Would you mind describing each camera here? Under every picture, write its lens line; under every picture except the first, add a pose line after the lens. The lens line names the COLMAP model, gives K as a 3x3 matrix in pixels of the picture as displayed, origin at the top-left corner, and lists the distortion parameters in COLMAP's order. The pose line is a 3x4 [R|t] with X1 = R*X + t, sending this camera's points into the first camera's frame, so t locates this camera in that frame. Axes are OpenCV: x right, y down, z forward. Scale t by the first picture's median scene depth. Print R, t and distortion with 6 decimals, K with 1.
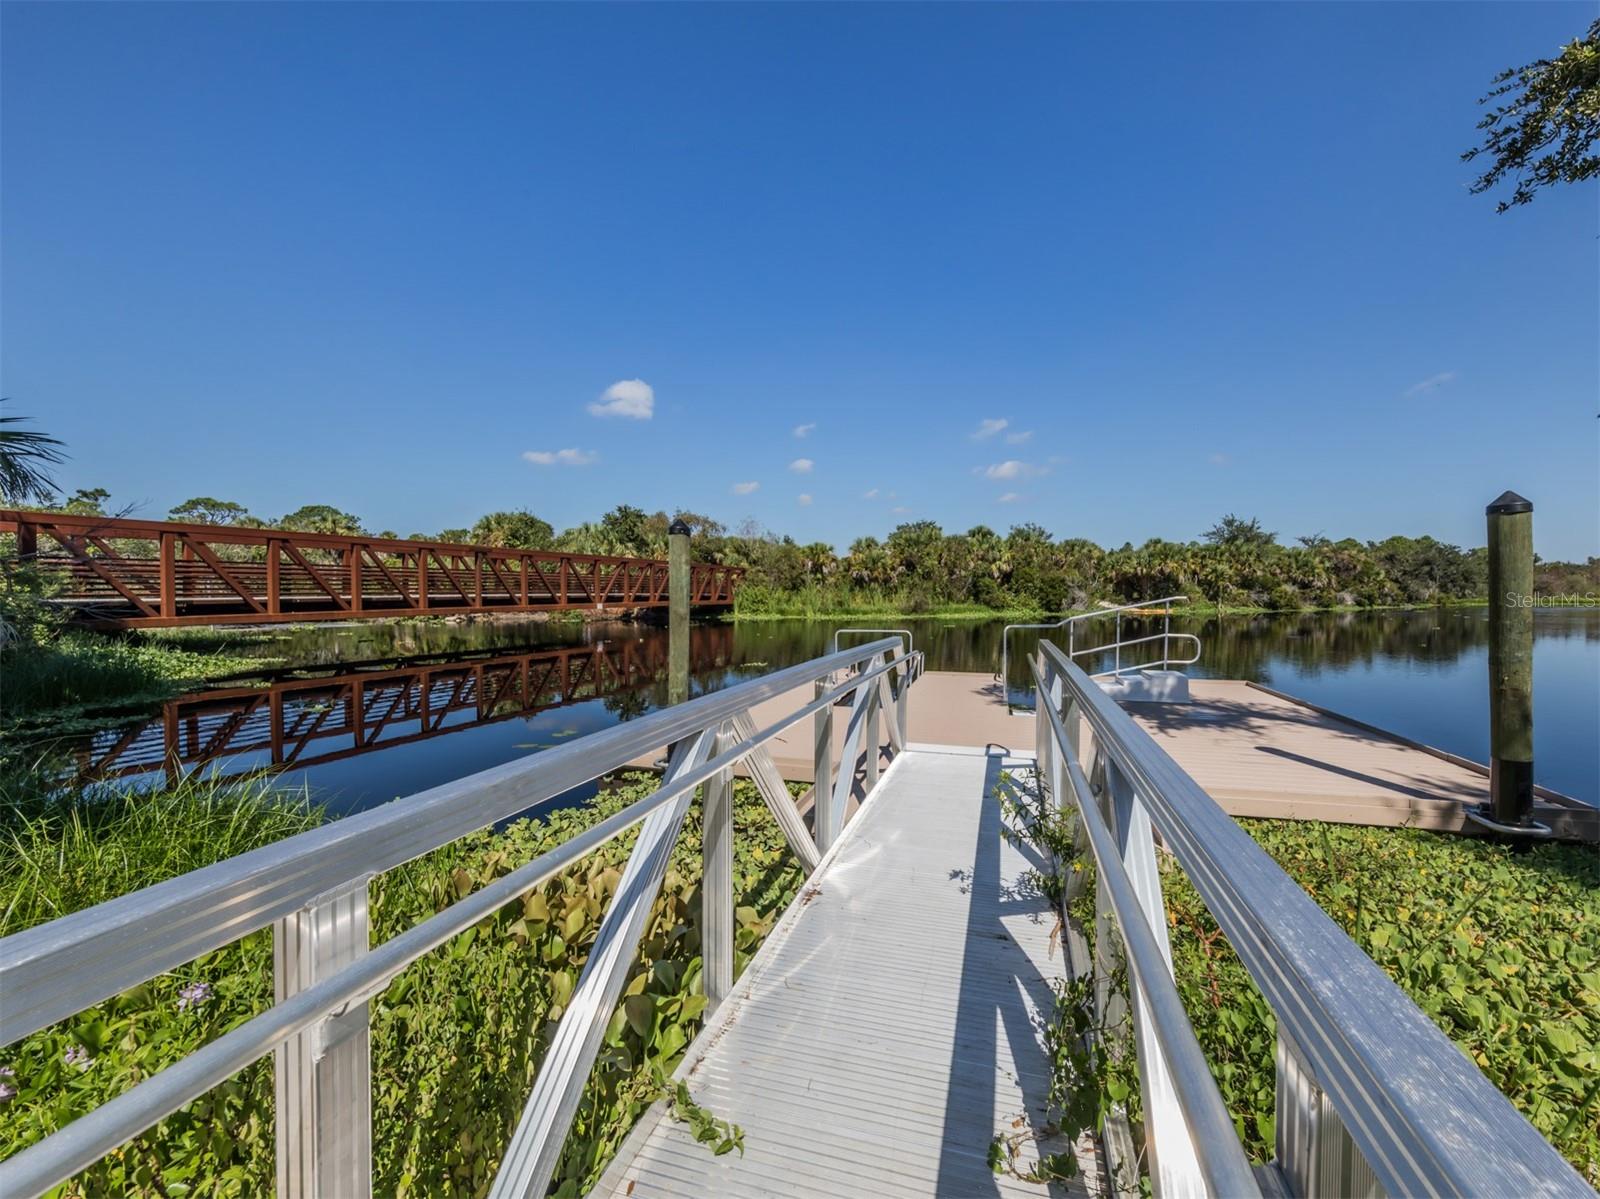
lens RADIAL K [[584.6, 0, 830.0], [0, 584.6, 602.9], [0, 0, 1]] dist [0.008205, 0.000090]
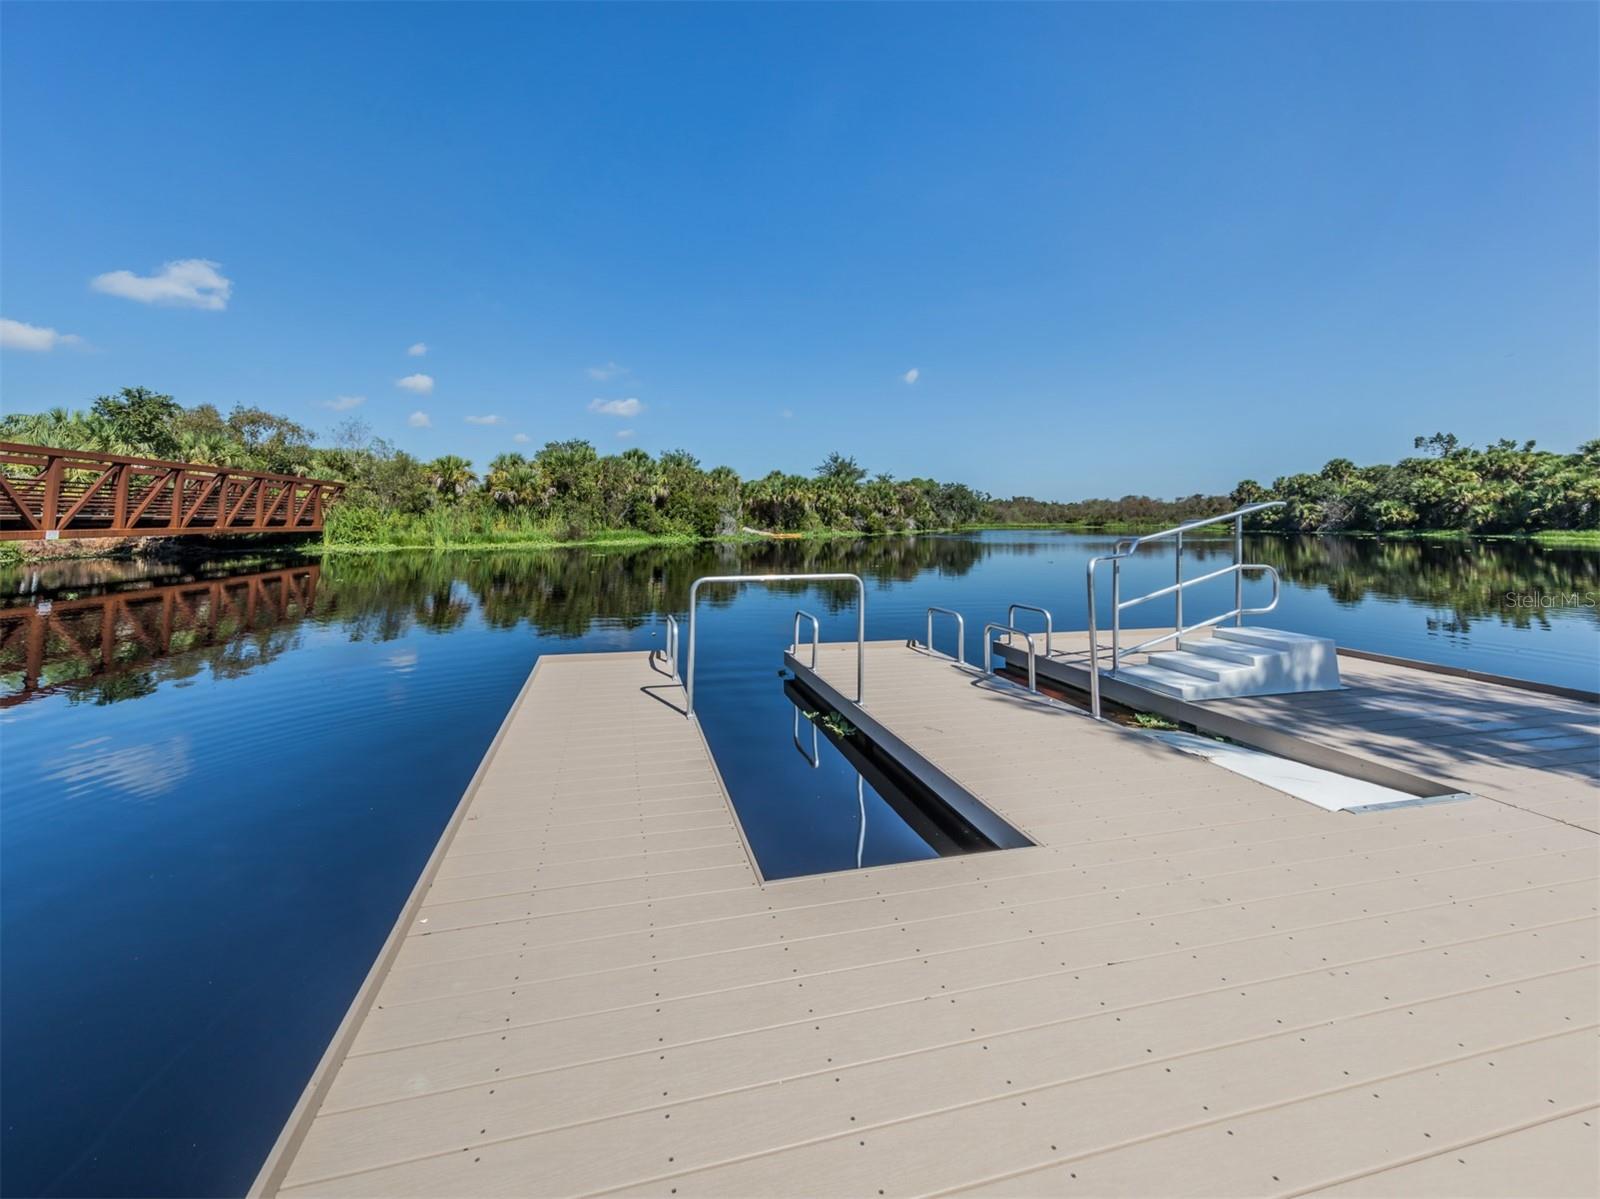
lens RADIAL K [[564.9, 0, 719.9], [0, 564.9, 484.8], [0, 0, 1]] dist [-0.000198, -0.000040]
pose [[0.898513, 0.029138, 0.437978, -0.024888], [0.005915, 0.996900, -0.078457, 0.002163], [-0.438906, 0.073085, 0.895556, 0.115856]]
